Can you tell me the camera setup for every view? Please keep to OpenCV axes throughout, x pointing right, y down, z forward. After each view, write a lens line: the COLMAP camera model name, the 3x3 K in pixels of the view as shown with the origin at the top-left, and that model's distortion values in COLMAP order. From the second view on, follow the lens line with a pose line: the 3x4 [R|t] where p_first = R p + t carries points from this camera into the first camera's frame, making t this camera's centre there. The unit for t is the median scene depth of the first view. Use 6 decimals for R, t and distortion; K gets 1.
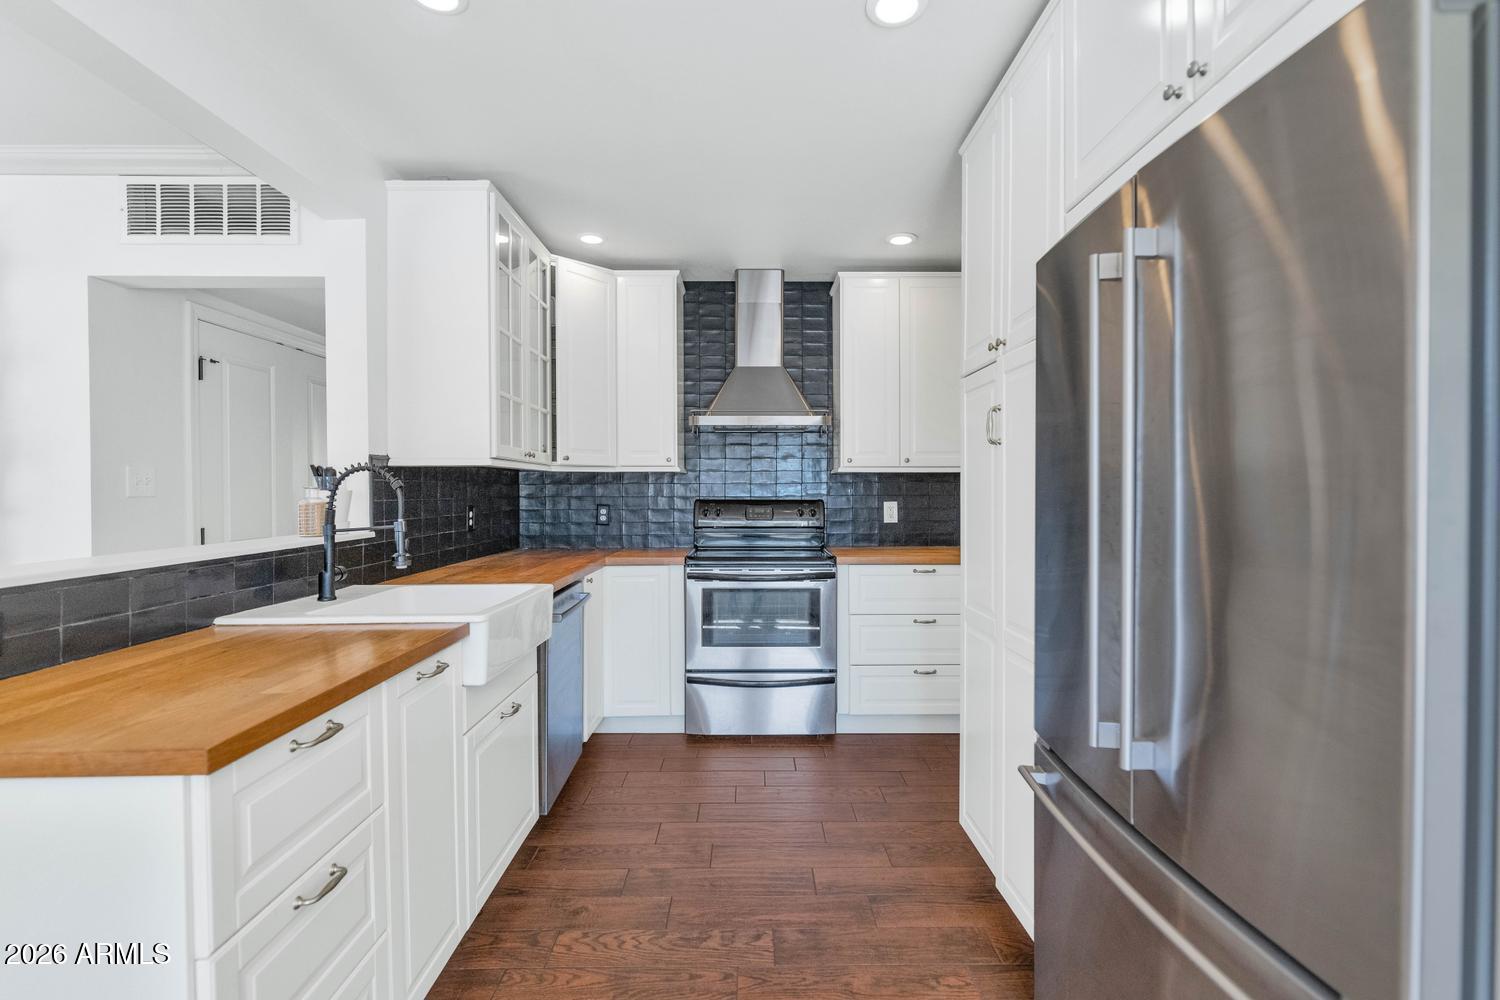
lens RADIAL K [[696.1, 0, 750.0], [0, 696.1, 500.0], [0, 0, 1]] dist [-0.001454, -0.000115]
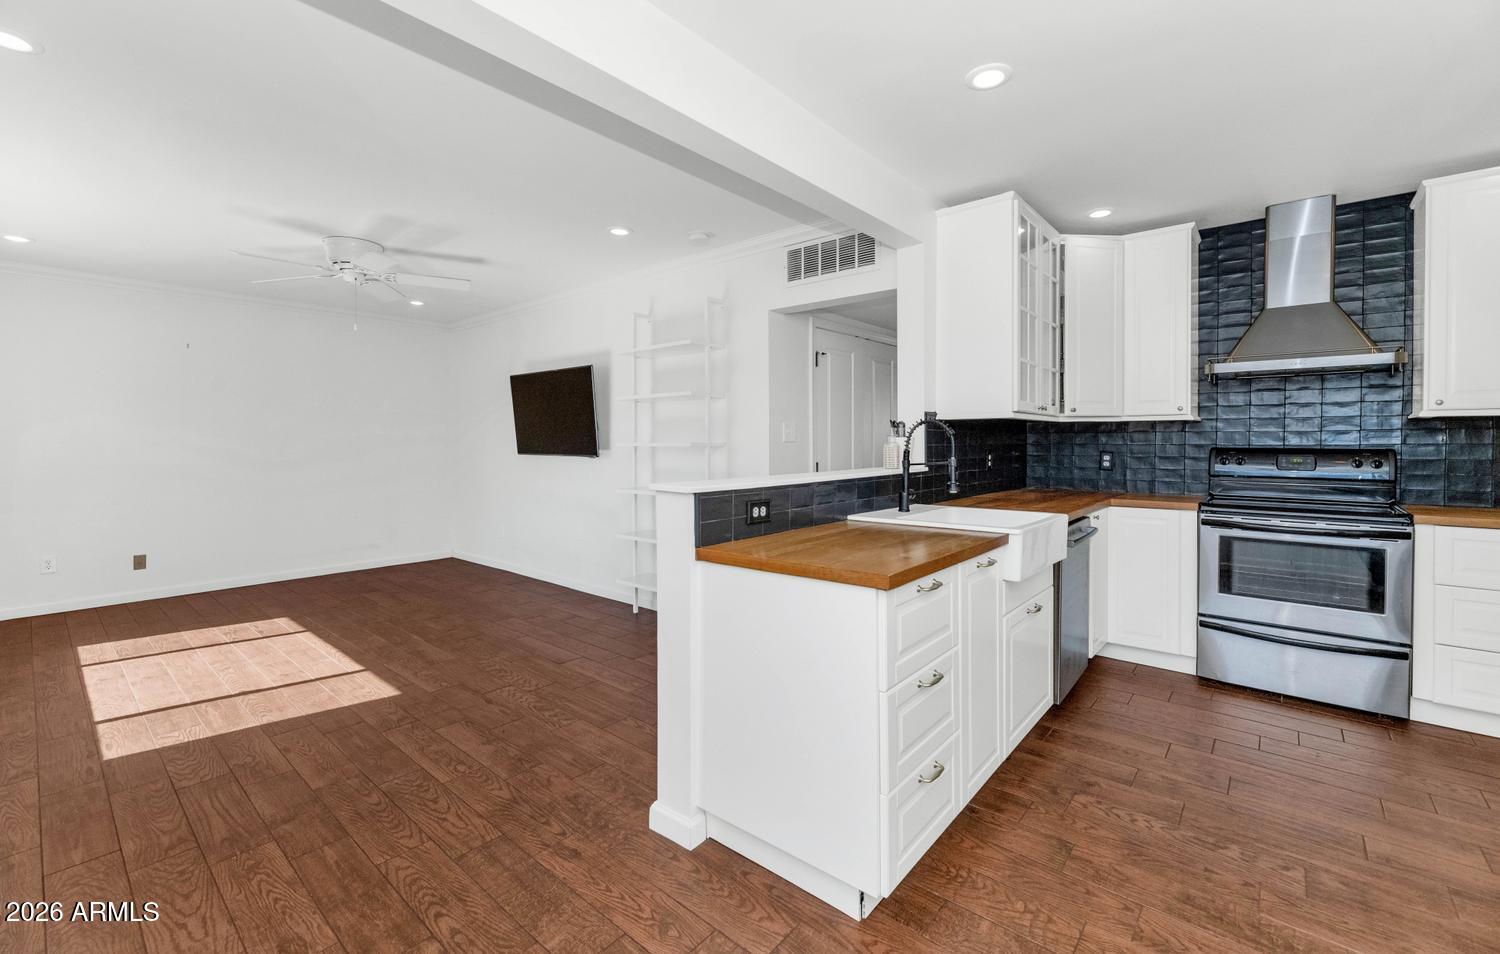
lens RADIAL K [[617.3, 0, 758.0], [0, 617.3, 449.2], [0, 0, 1]] dist [-0.001776, 0.000420]
pose [[0.760574, 0.010681, -0.649163, 0.001477], [-0.010376, 0.999937, 0.004295, 0.005853], [0.649168, 0.003469, 0.760637, -0.118442]]
